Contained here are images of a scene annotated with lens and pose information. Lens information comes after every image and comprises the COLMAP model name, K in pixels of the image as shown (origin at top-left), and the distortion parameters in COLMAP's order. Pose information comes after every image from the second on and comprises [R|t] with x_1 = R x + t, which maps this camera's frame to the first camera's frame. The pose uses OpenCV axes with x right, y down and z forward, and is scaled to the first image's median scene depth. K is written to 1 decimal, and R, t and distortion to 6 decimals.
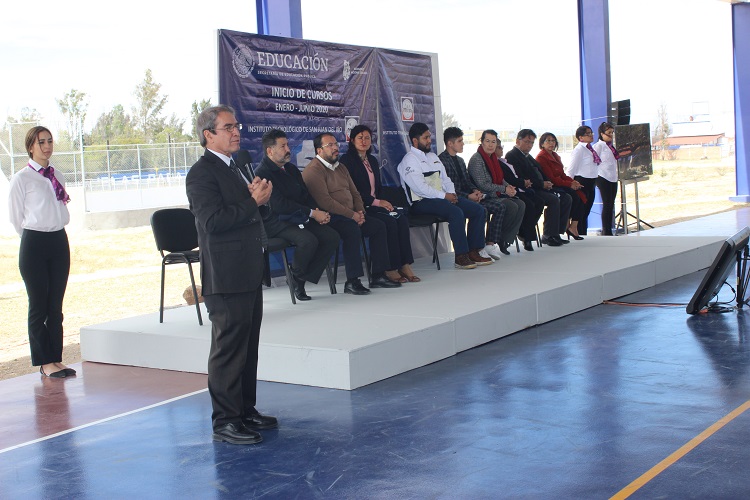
lens RADIAL K [[1082.5, 0, 375.0], [0, 1082.5, 250.0], [0, 0, 1]] dist [-0.032149, 0.039517]
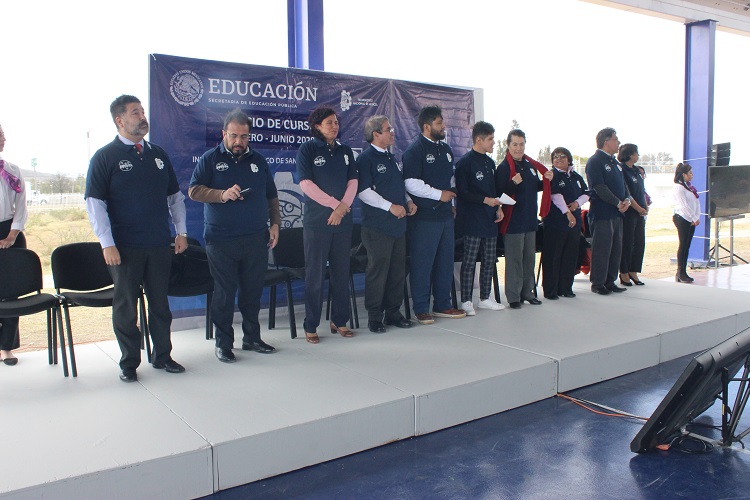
lens RADIAL K [[672.4, 0, 375.0], [0, 672.4, 250.0], [0, 0, 1]] dist [-0.091186, -0.001109]
pose [[0.940050, 0.072825, -0.333171, 0.225360], [-0.063821, 0.997241, 0.037905, -0.061286], [0.335012, -0.014369, 0.942104, 0.473134]]
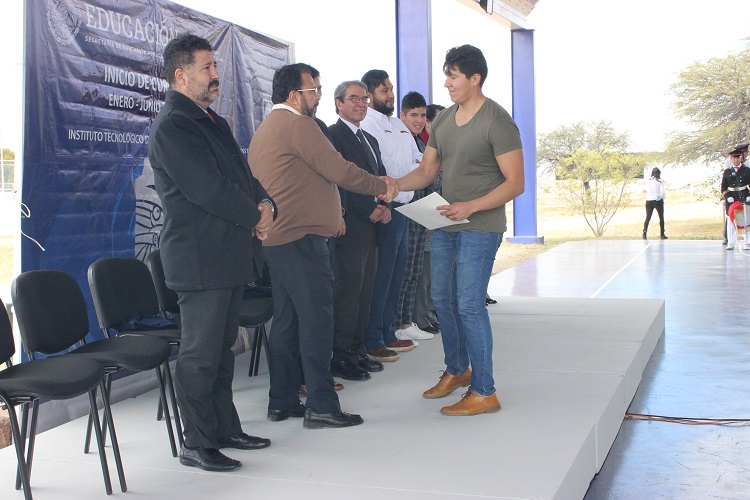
lens RADIAL K [[1082.5, 0, 375.0], [0, 1082.5, 250.0], [0, 0, 1]] dist [-0.032149, 0.039517]
pose [[0.956334, 0.008274, 0.292159, -0.122646], [-0.000149, 0.999613, -0.027825, -0.032005], [-0.292276, 0.026566, 0.955965, 0.381459]]
